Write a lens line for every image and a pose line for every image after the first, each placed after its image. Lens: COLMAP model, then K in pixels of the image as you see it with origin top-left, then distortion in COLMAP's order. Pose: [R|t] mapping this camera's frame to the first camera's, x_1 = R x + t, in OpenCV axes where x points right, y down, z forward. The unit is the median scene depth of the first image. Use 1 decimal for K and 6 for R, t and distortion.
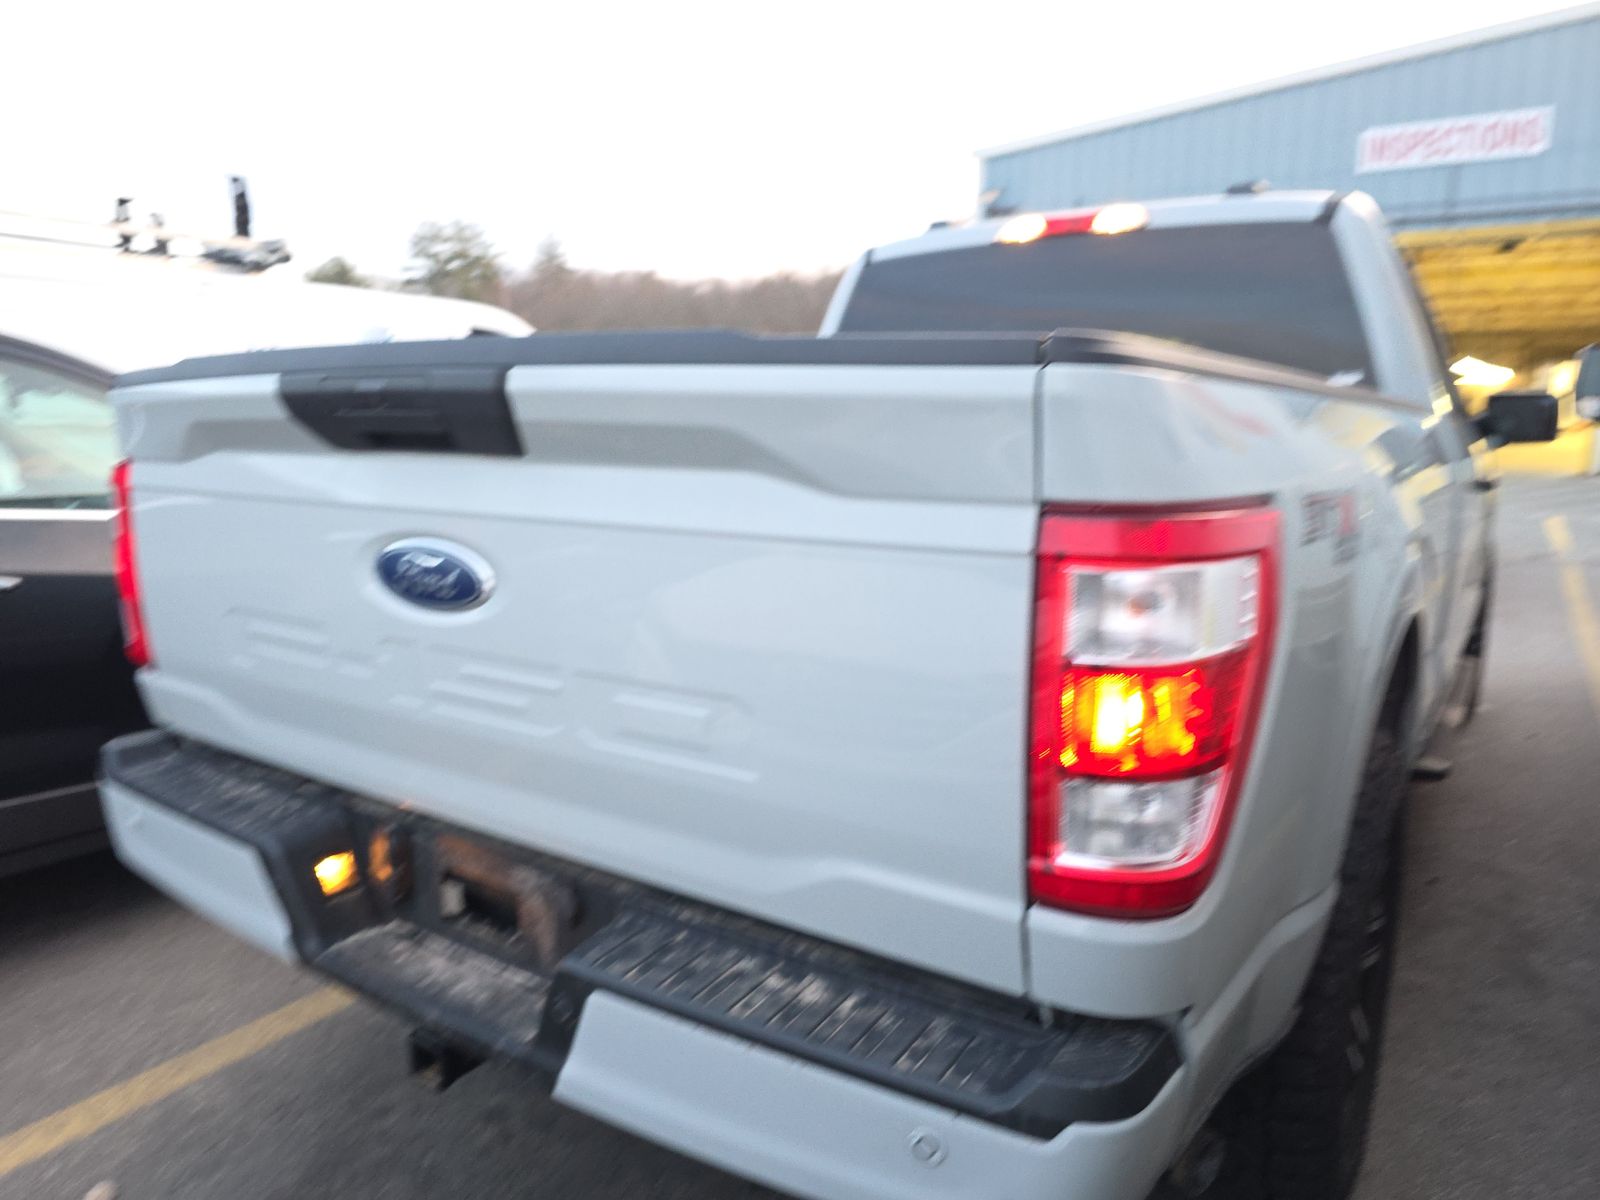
lens RADIAL K [[1055.7, 0, 800.0], [0, 1055.7, 600.0], [0, 0, 1]] dist [0.007459, -0.001415]
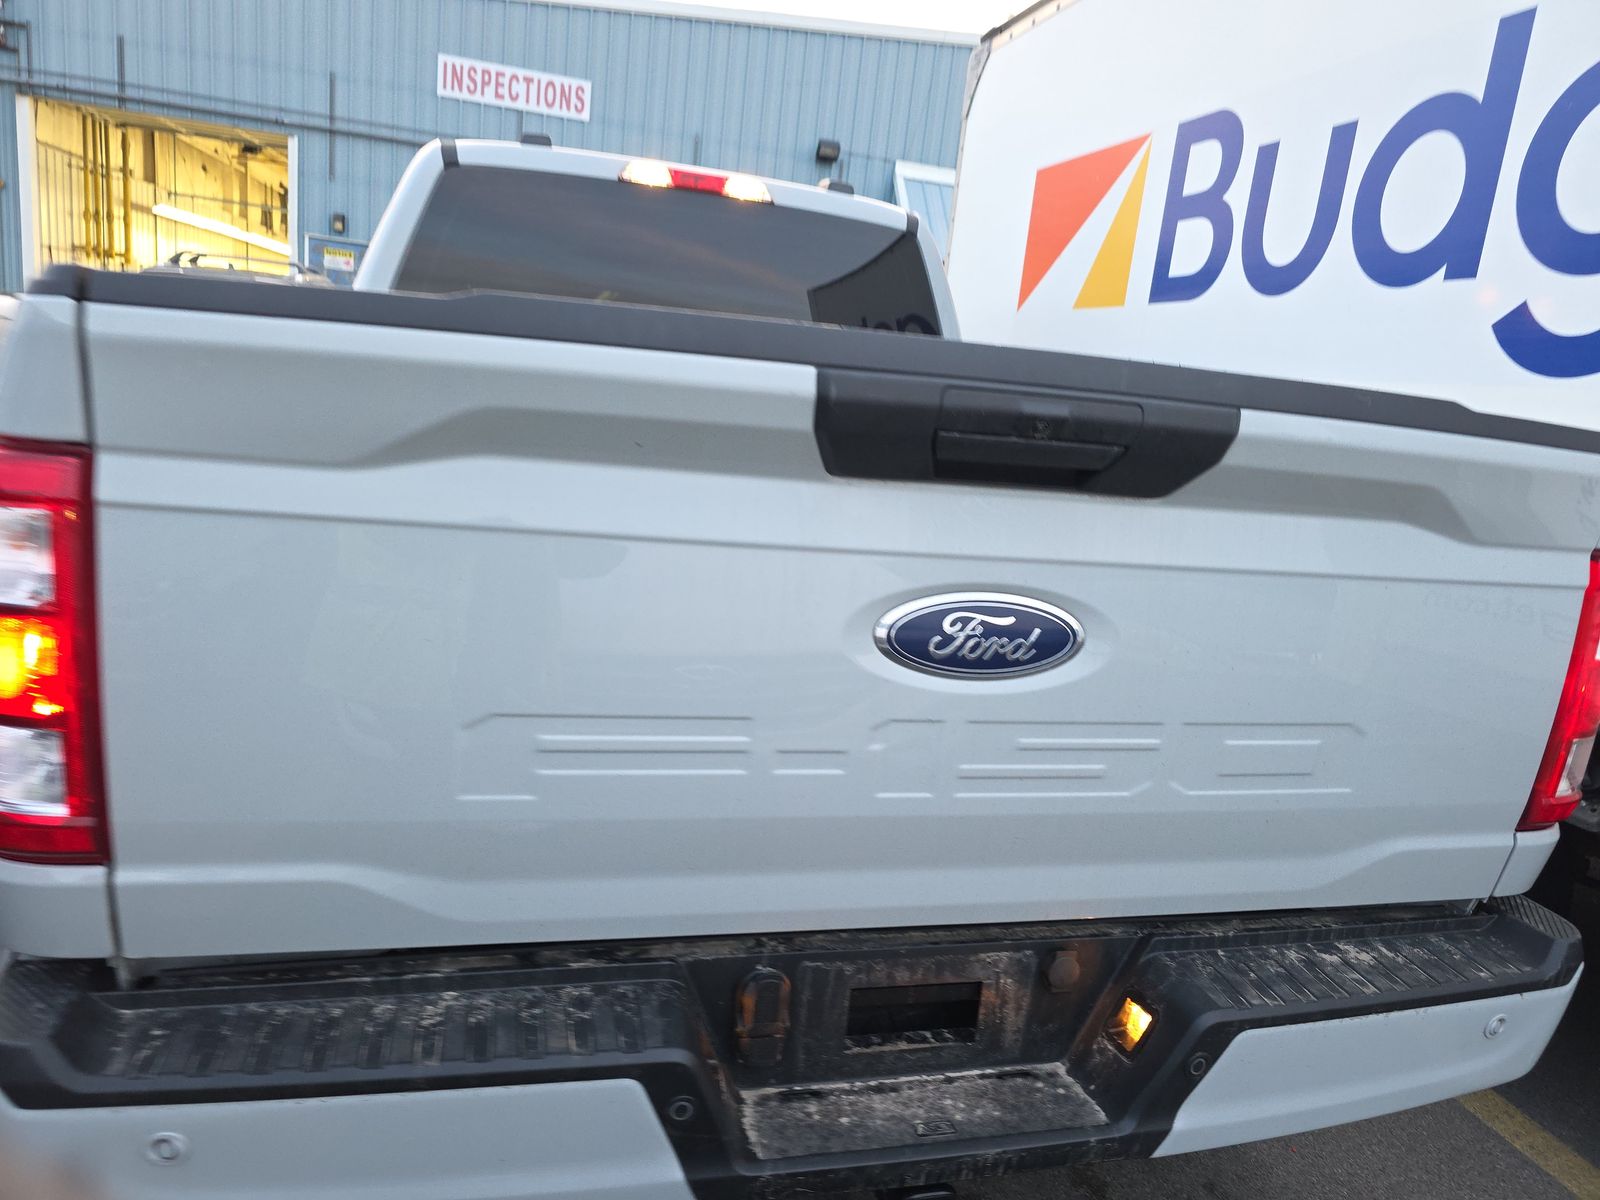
lens RADIAL K [[1059.4, 0, 799.4], [0, 1059.4, 613.2], [0, 0, 1]] dist [0.001767, -0.004766]
pose [[0.670400, -0.104633, 0.734585, -1.117741], [0.033827, 0.993288, 0.110611, -0.147660], [-0.741229, -0.049305, 0.669440, 0.612761]]
